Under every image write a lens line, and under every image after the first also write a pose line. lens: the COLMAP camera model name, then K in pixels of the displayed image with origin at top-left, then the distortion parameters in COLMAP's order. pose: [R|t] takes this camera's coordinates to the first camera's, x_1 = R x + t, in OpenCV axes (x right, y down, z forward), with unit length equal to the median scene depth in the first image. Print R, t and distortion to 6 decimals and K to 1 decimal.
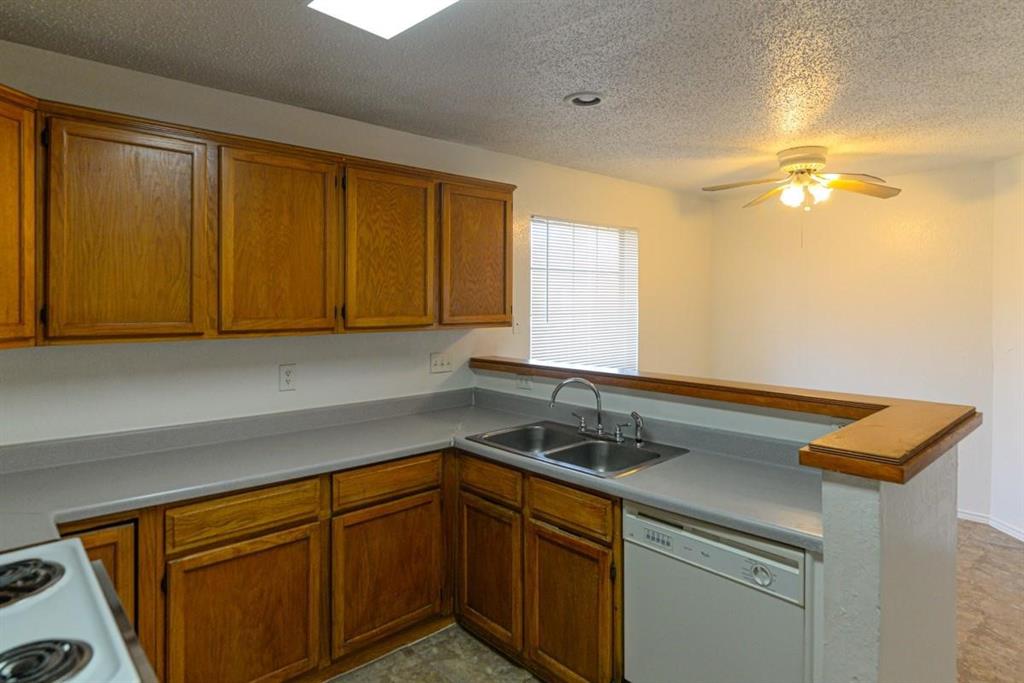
lens RADIAL K [[584.8, 0, 510.4], [0, 584.8, 298.0], [0, 0, 1]] dist [-0.007790, 0.002773]
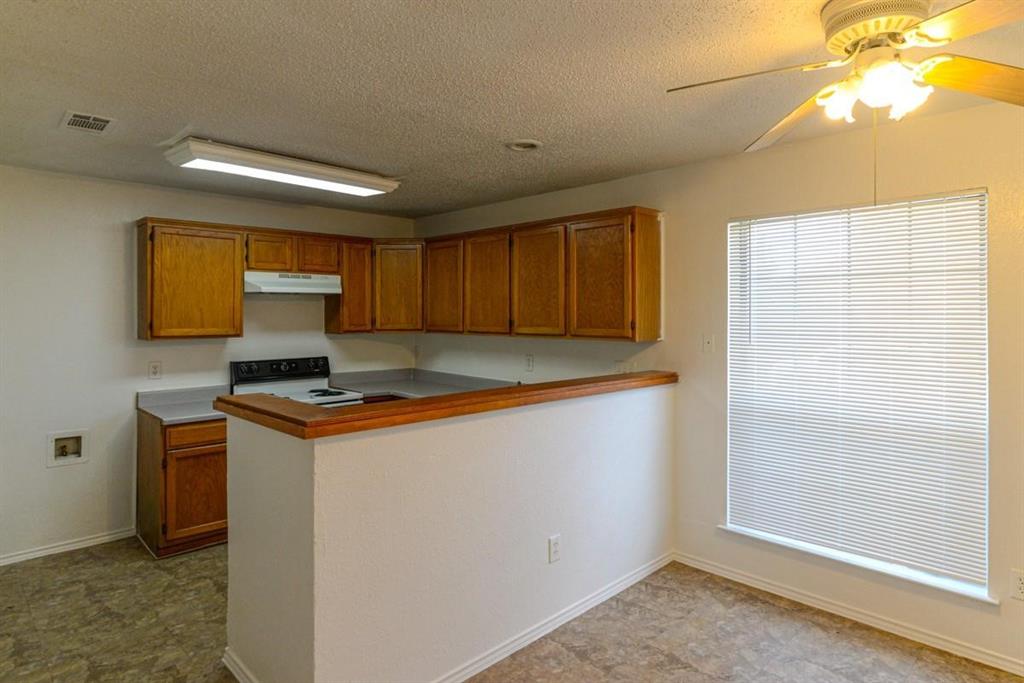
lens RADIAL K [[584.8, 0, 540.0], [0, 584.8, 316.5], [0, 0, 1]] dist [-0.007790, 0.002773]
pose [[0.059521, 0.002842, -0.998223, 1.468299], [0.000289, 0.999996, 0.002865, 0.001517], [0.998227, -0.000459, 0.059520, 1.083907]]
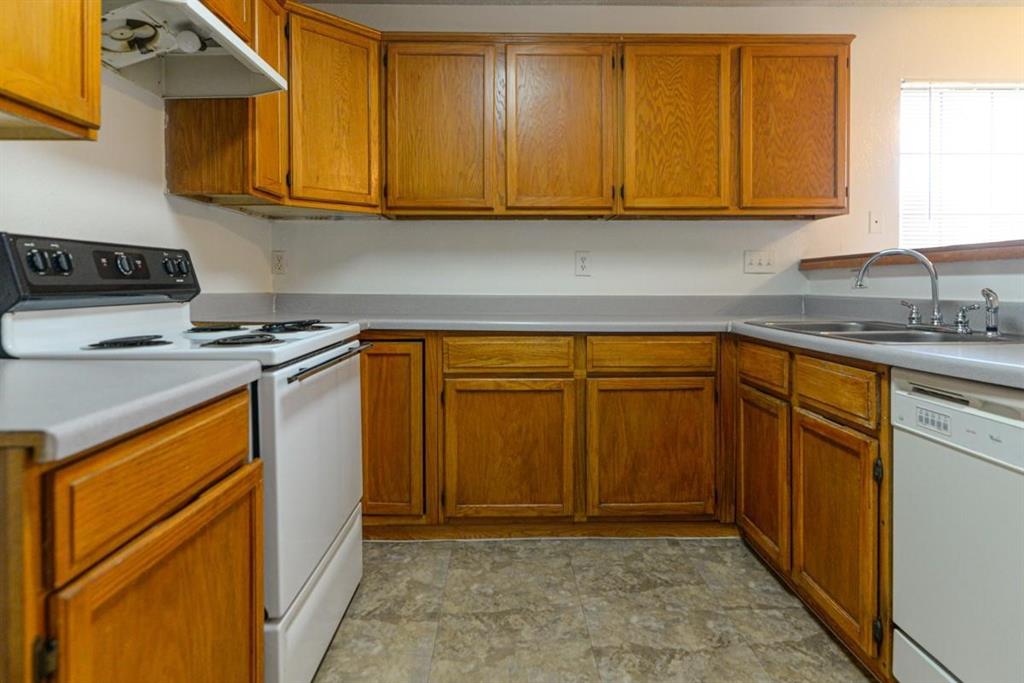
lens RADIAL K [[584.8, 0, 511.4], [0, 584.8, 291.1], [0, 0, 1]] dist [-0.007790, 0.002773]
pose [[0.746955, 0.005962, -0.664848, 0.266022], [0.004221, 0.999897, 0.013709, 0.199300], [0.664861, -0.013046, 0.746853, 0.138901]]
